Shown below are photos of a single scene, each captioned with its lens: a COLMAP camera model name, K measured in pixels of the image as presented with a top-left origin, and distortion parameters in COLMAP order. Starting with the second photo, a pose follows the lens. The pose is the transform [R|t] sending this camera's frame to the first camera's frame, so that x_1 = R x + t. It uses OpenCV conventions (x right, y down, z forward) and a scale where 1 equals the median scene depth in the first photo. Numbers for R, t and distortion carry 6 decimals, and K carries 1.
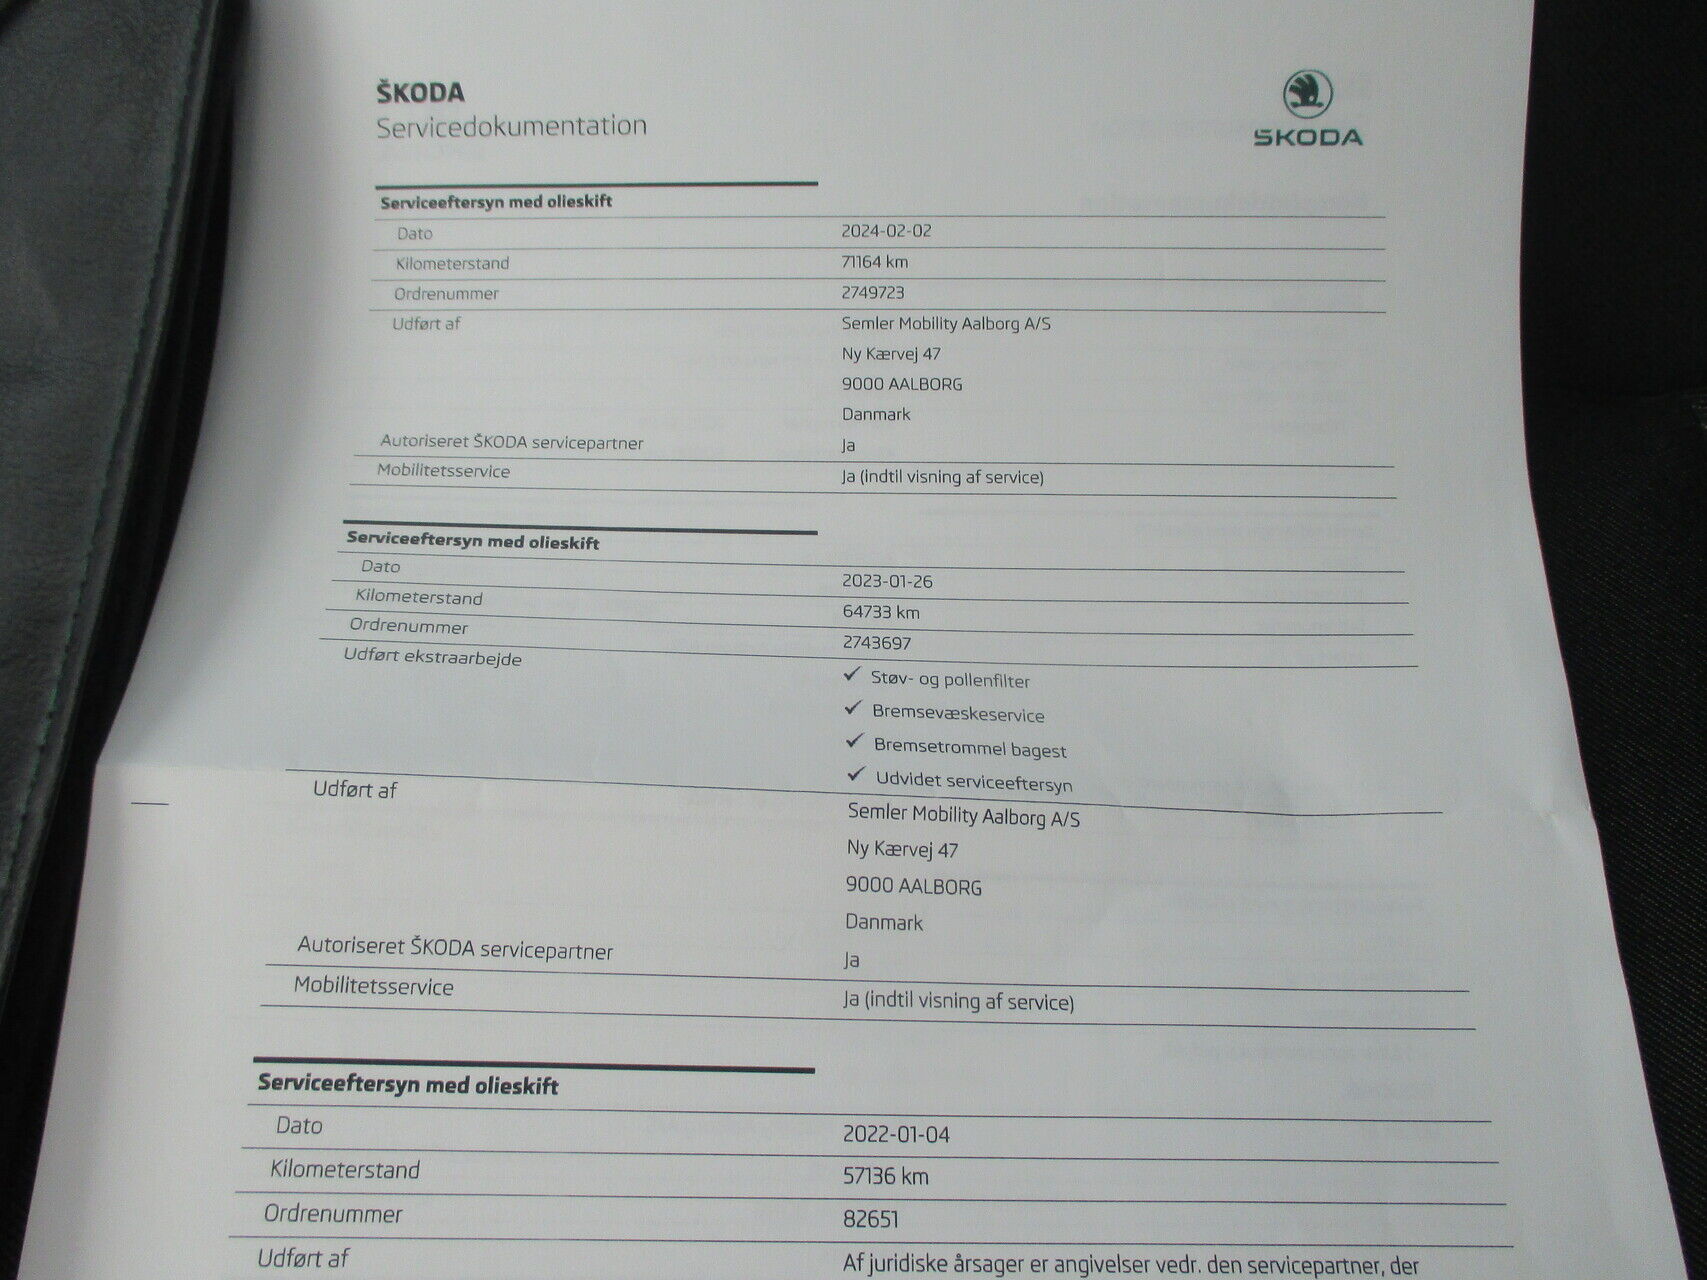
lens RADIAL K [[1438.0, 0, 853.7], [0, 1438.0, 645.8], [0, 0, 1]] dist [-0.047183, 0.024414]
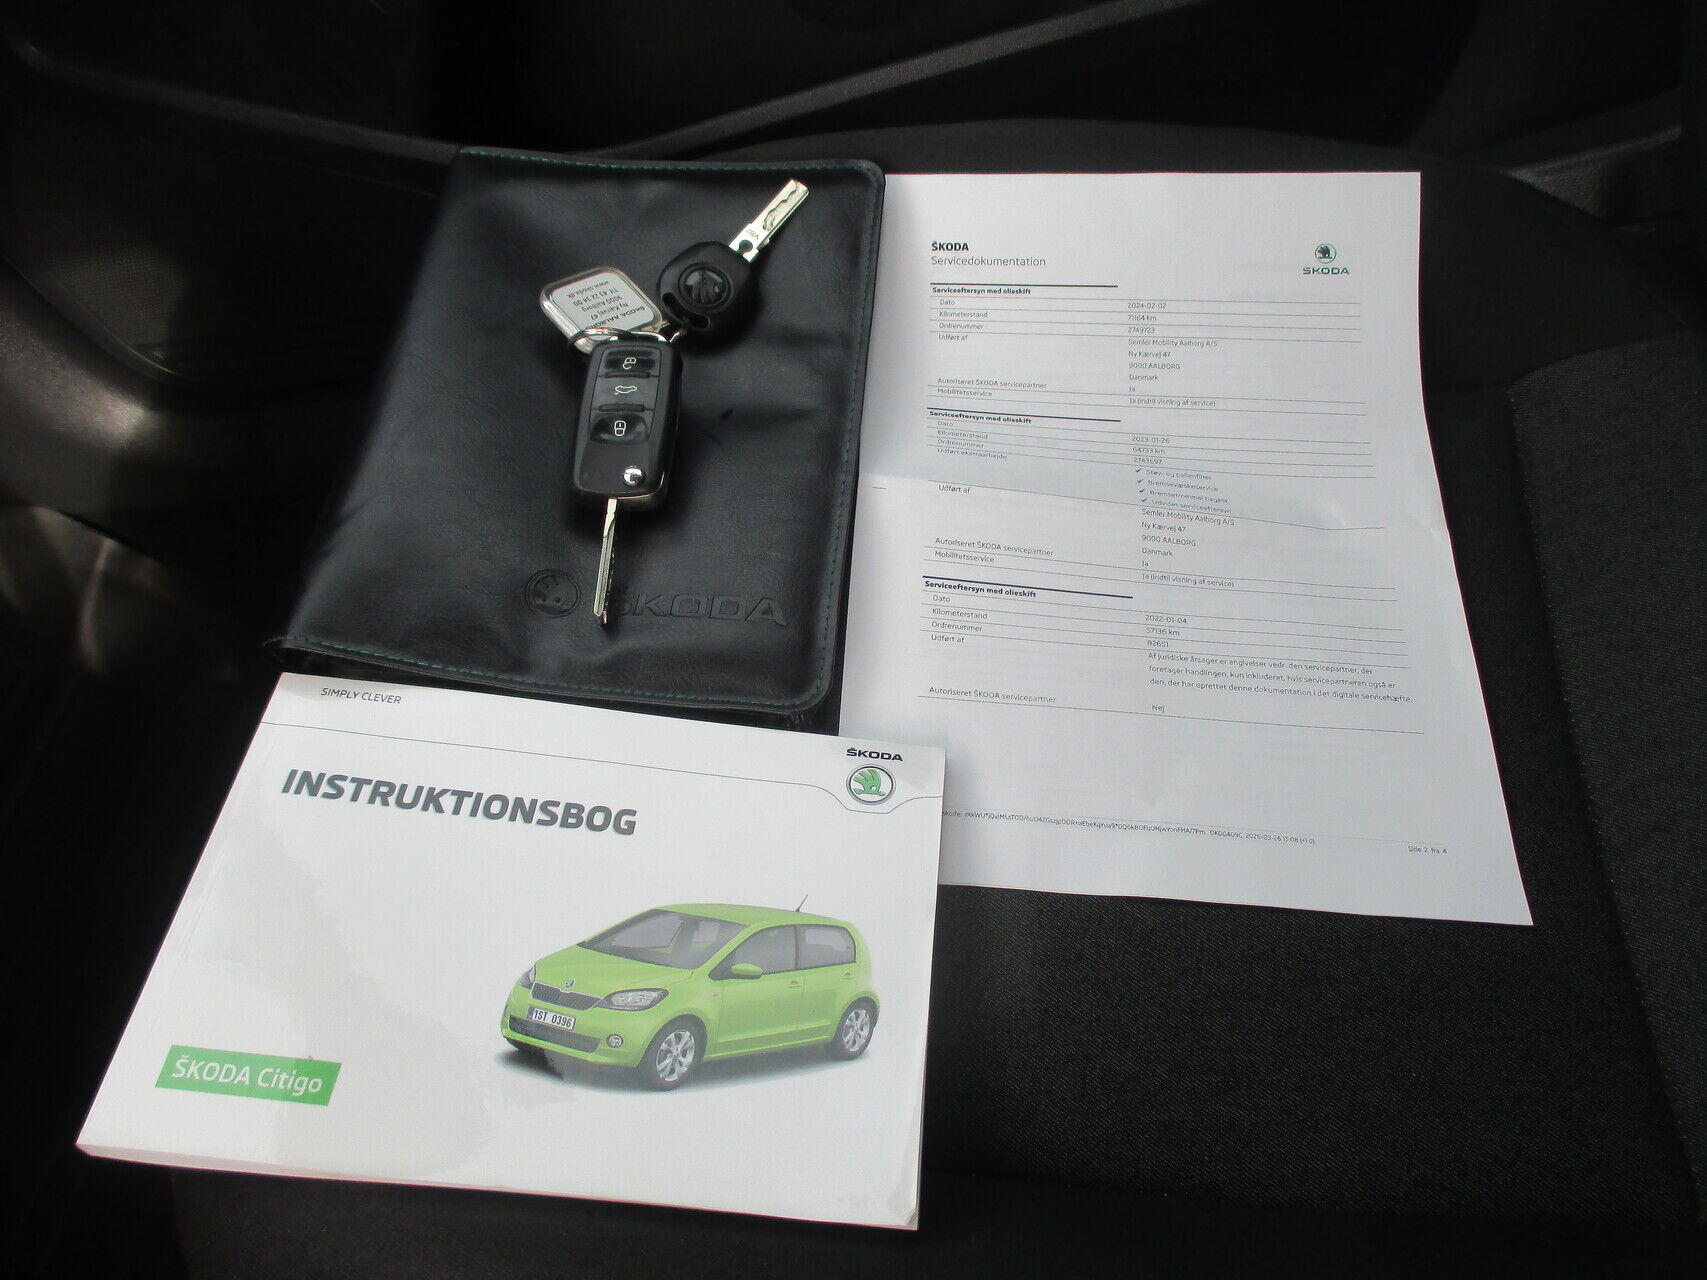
lens RADIAL K [[1438.0, 0, 855.1], [0, 1438.0, 635.1], [0, 0, 1]] dist [-0.047183, 0.024414]
pose [[0.997819, 0.030592, -0.058491, -0.319834], [-0.040433, 0.983690, -0.175271, 0.717960], [0.052176, 0.177254, 0.982781, -1.325851]]
